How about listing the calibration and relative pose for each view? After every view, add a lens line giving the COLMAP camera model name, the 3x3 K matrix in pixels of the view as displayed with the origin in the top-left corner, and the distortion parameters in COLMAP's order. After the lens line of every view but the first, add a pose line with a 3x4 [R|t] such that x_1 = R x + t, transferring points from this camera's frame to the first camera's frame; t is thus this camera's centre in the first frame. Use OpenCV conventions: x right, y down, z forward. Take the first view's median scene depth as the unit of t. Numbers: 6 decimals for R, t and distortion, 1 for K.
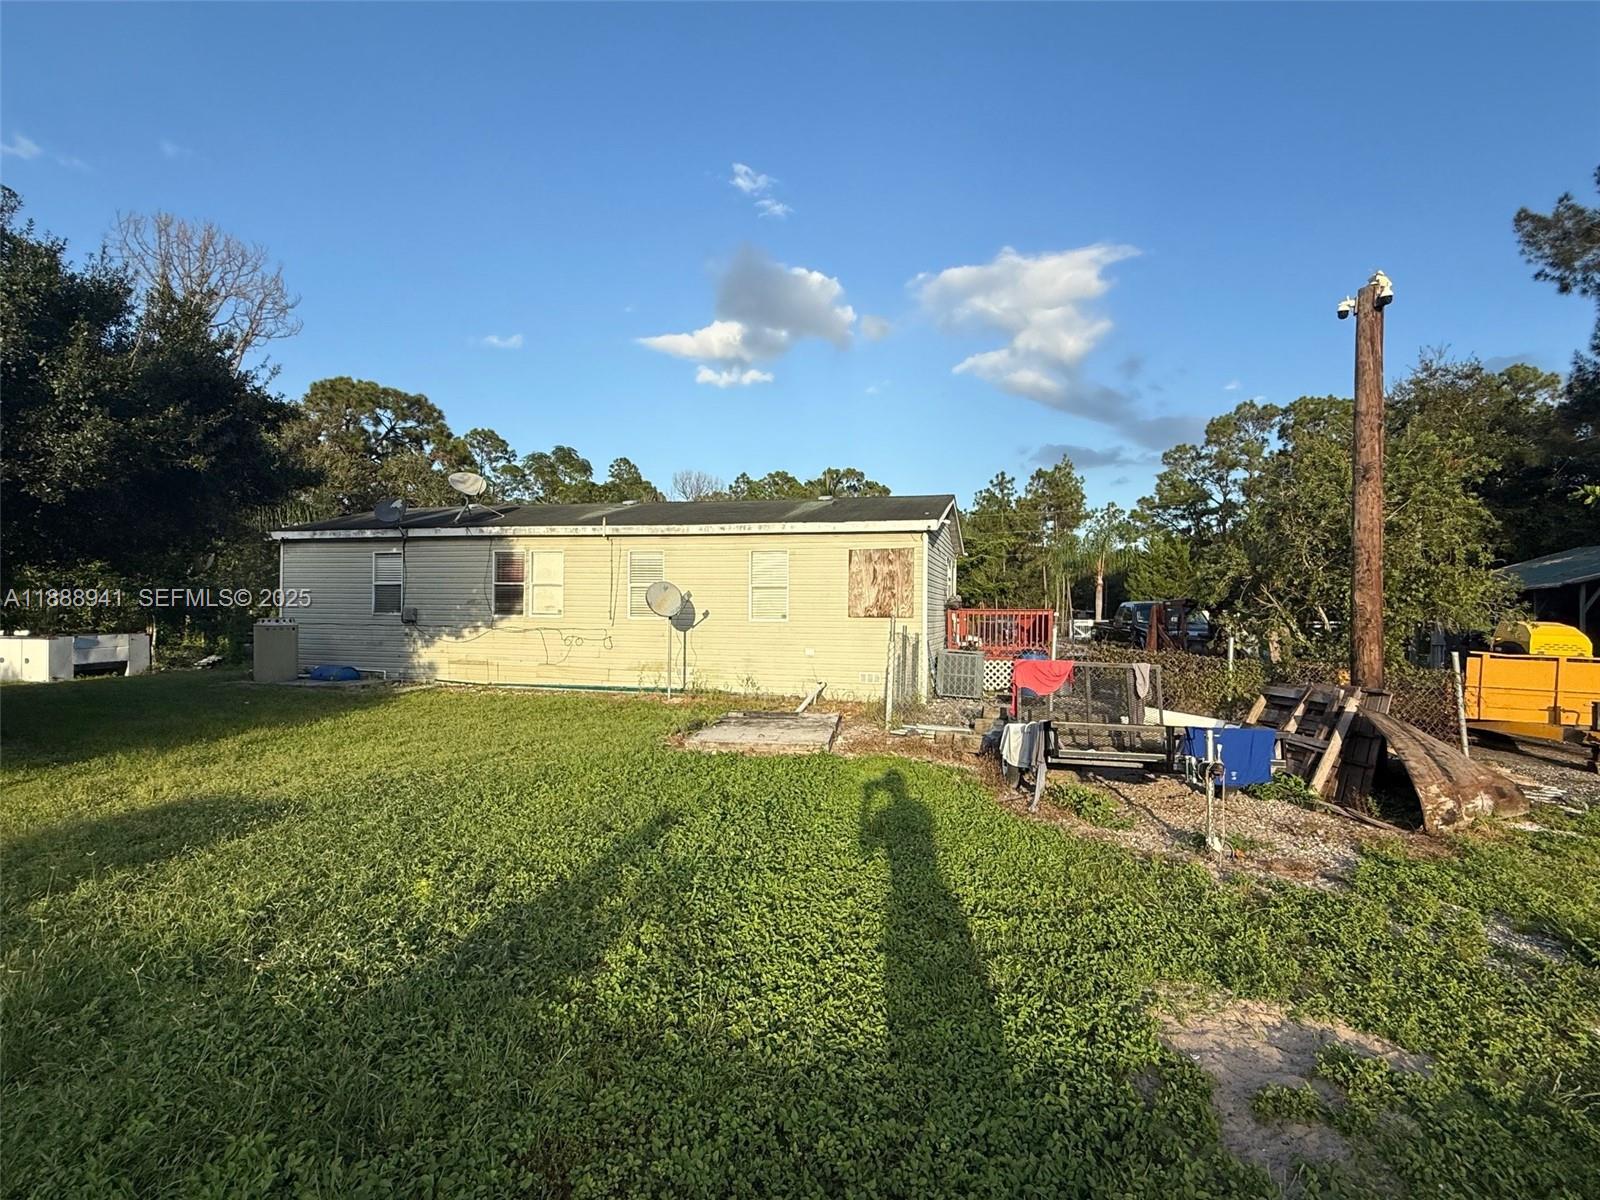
lens RADIAL K [[818.0, 0, 800.0], [0, 818.0, 600.0], [0, 0, 1]] dist [0.002637, -0.000321]
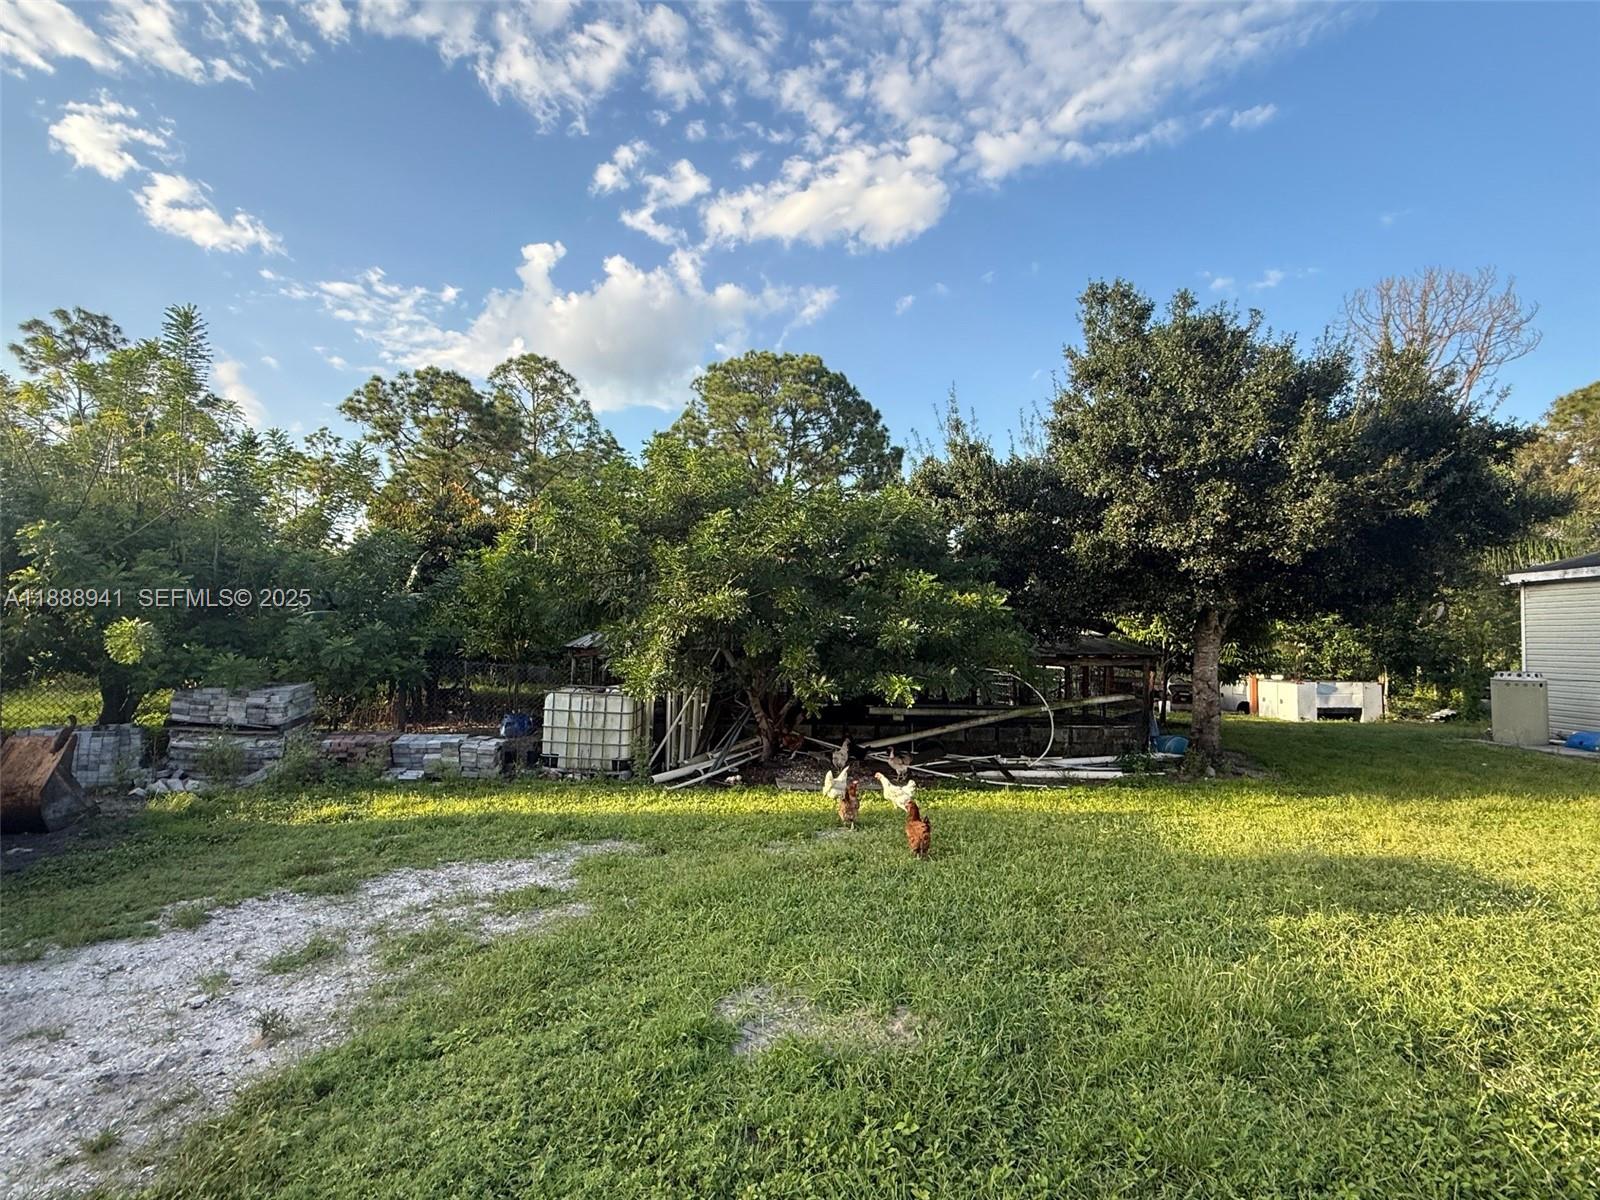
lens RADIAL K [[818.0, 0, 800.0], [0, 818.0, 600.0], [0, 0, 1]] dist [0.002637, -0.000321]
pose [[0.276462, -0.050779, -0.959682, -0.008107], [-0.009354, 0.998414, -0.055523, 0.001995], [0.960979, 0.024327, 0.275548, 0.026895]]
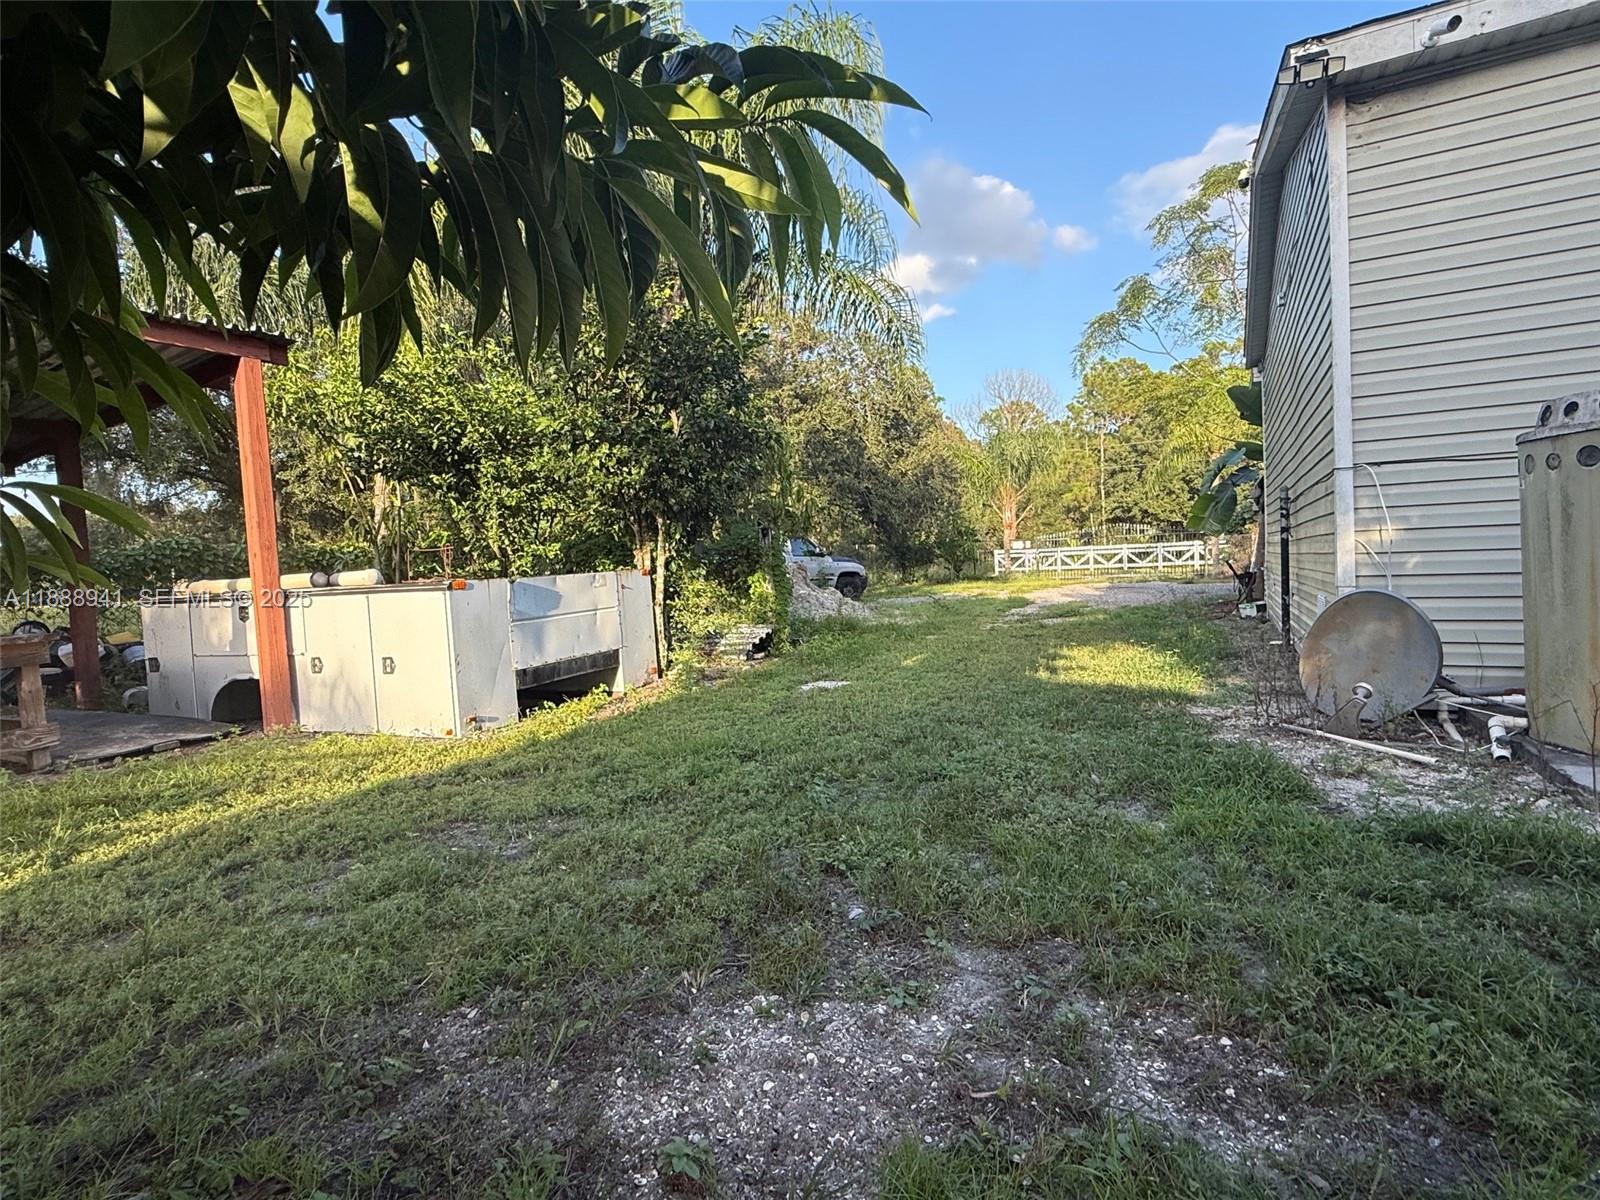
lens RADIAL K [[818.0, 0, 800.0], [0, 818.0, 600.0], [0, 0, 1]] dist [0.002637, -0.000321]
pose [[0.975331, -0.047823, -0.215503, -1.457932], [0.060118, 0.996895, 0.050861, 0.088662], [0.212402, -0.062562, 0.975178, 1.480209]]
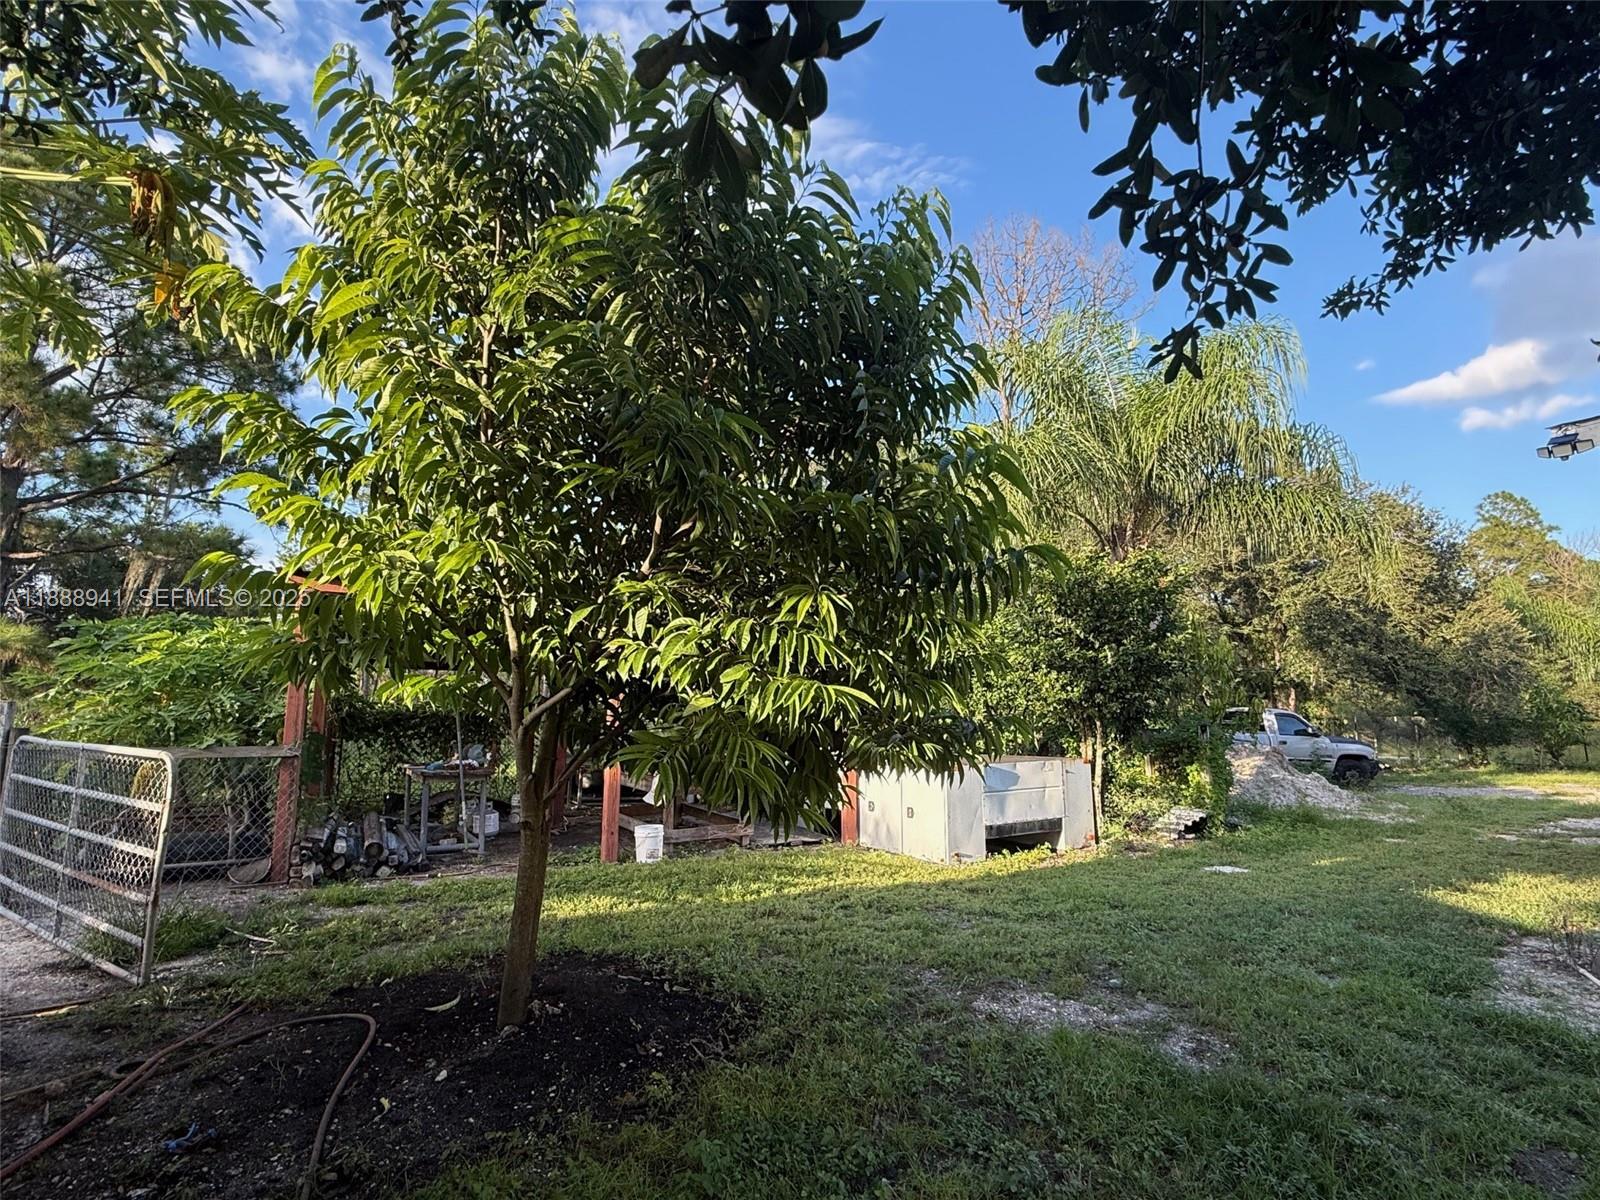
lens RADIAL K [[831.9, 0, 800.0], [0, 831.9, 600.0], [0, 0, 1]] dist [0.001121, 0.000647]
pose [[0.688620, -0.098571, -0.718391, -1.234066], [0.002291, 0.991008, -0.133781, 0.029888], [0.725119, 0.090479, 0.682654, 1.199402]]
